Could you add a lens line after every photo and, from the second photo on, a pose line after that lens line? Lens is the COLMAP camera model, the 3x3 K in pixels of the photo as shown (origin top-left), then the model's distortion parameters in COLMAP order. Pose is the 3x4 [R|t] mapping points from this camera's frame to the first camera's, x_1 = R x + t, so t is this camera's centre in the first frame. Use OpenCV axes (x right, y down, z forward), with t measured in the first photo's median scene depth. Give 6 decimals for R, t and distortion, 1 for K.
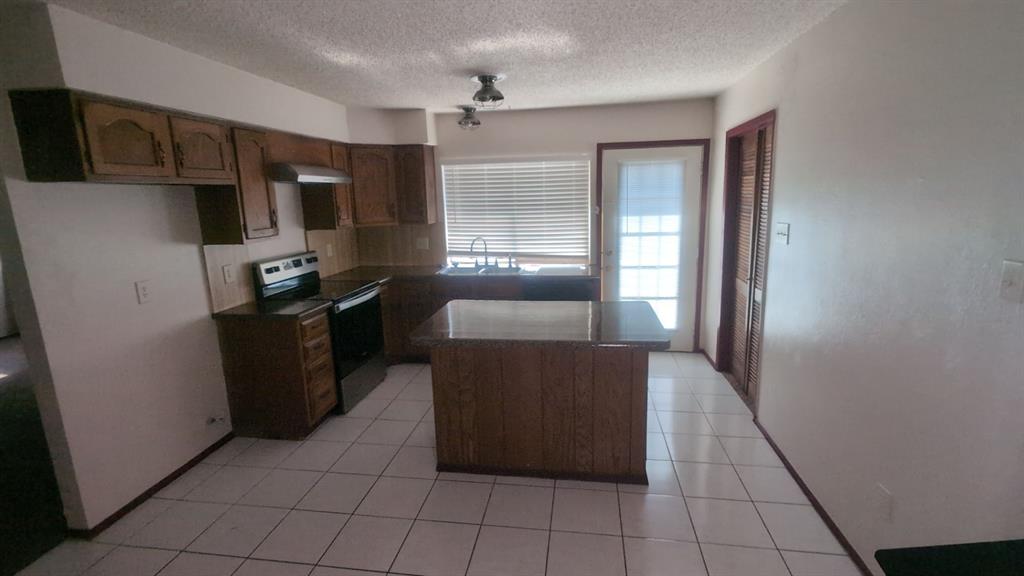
lens RADIAL K [[462.6, 0, 514.9], [0, 462.6, 285.7], [0, 0, 1]] dist [-0.001182, -0.000367]
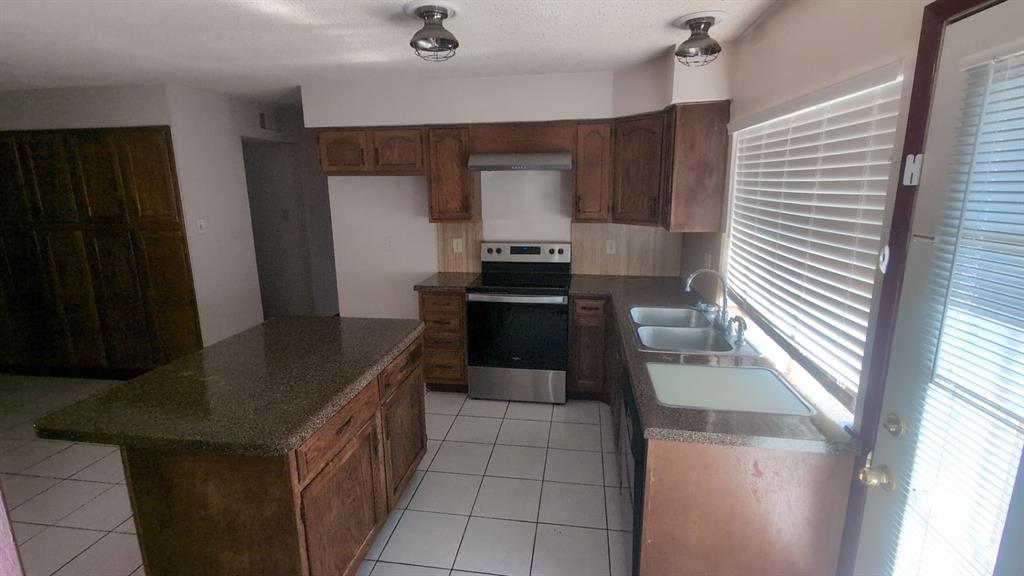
lens RADIAL K [[462.6, 0, 514.9], [0, 462.6, 285.7], [0, 0, 1]] dist [-0.001182, -0.000367]
pose [[0.031386, 0.238097, -0.970734, 0.496612], [-0.195601, 0.953897, 0.227643, -0.186594], [0.980181, 0.182731, 0.076511, 0.847095]]
